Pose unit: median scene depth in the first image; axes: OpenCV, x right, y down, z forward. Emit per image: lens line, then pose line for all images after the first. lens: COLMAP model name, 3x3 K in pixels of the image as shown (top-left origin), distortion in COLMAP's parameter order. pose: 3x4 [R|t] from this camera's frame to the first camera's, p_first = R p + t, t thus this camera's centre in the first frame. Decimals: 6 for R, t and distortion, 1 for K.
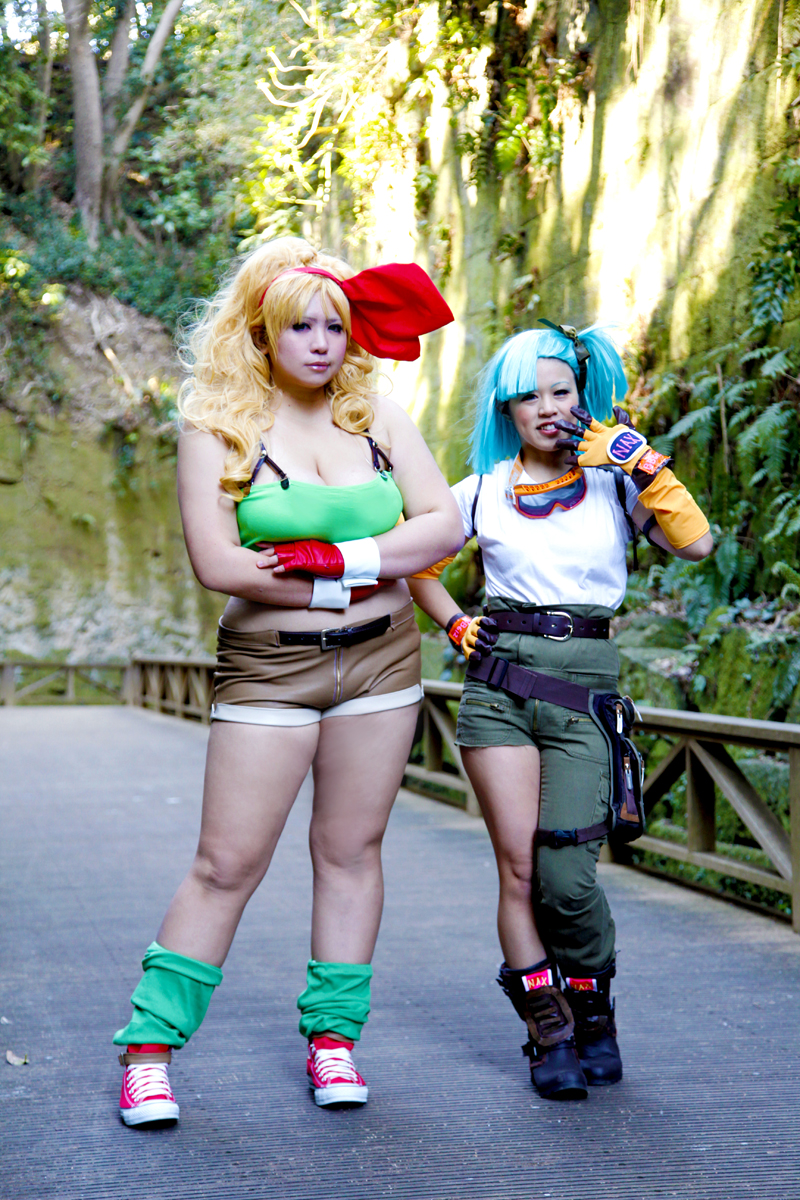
lens RADIAL K [[2081.5, 0, 393.8], [0, 2081.5, 596.9], [0, 0, 1]] dist [0.346767, 0.000000]
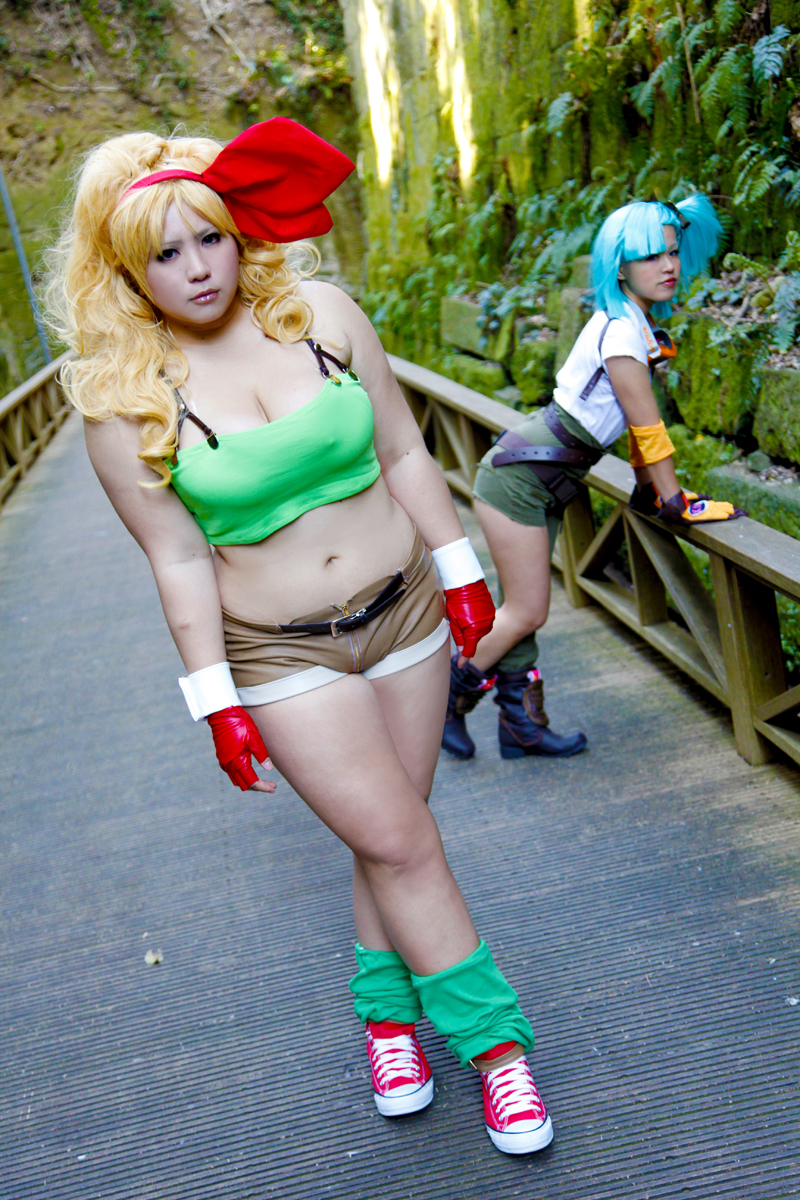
lens RADIAL K [[1662.7, 0, 390.0], [0, 1662.7, 603.3], [0, 0, 1]] dist [0.176386, 0.000000]
pose [[0.983856, -0.143036, -0.107556, 0.077501], [0.163979, 0.961238, 0.221659, -0.046566], [0.071682, -0.235717, 0.969174, 0.198995]]
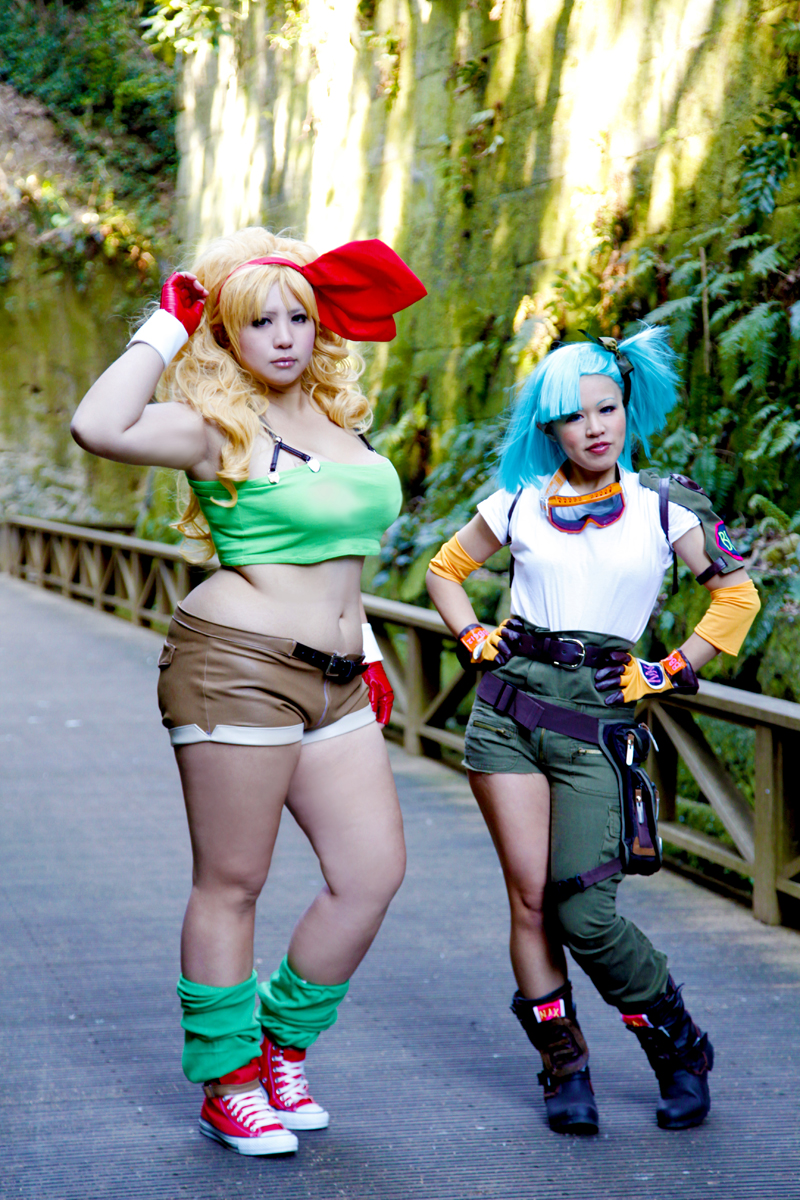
lens RADIAL K [[2475.6, 0, 380.0], [0, 2475.6, 583.6], [0, 0, 1]] dist [0.455619, 0.000000]
pose [[0.999380, 0.022713, 0.026892, -0.006796], [-0.024242, 0.998024, 0.057969, -0.030823], [-0.025522, -0.058585, 0.997956, -0.062709]]
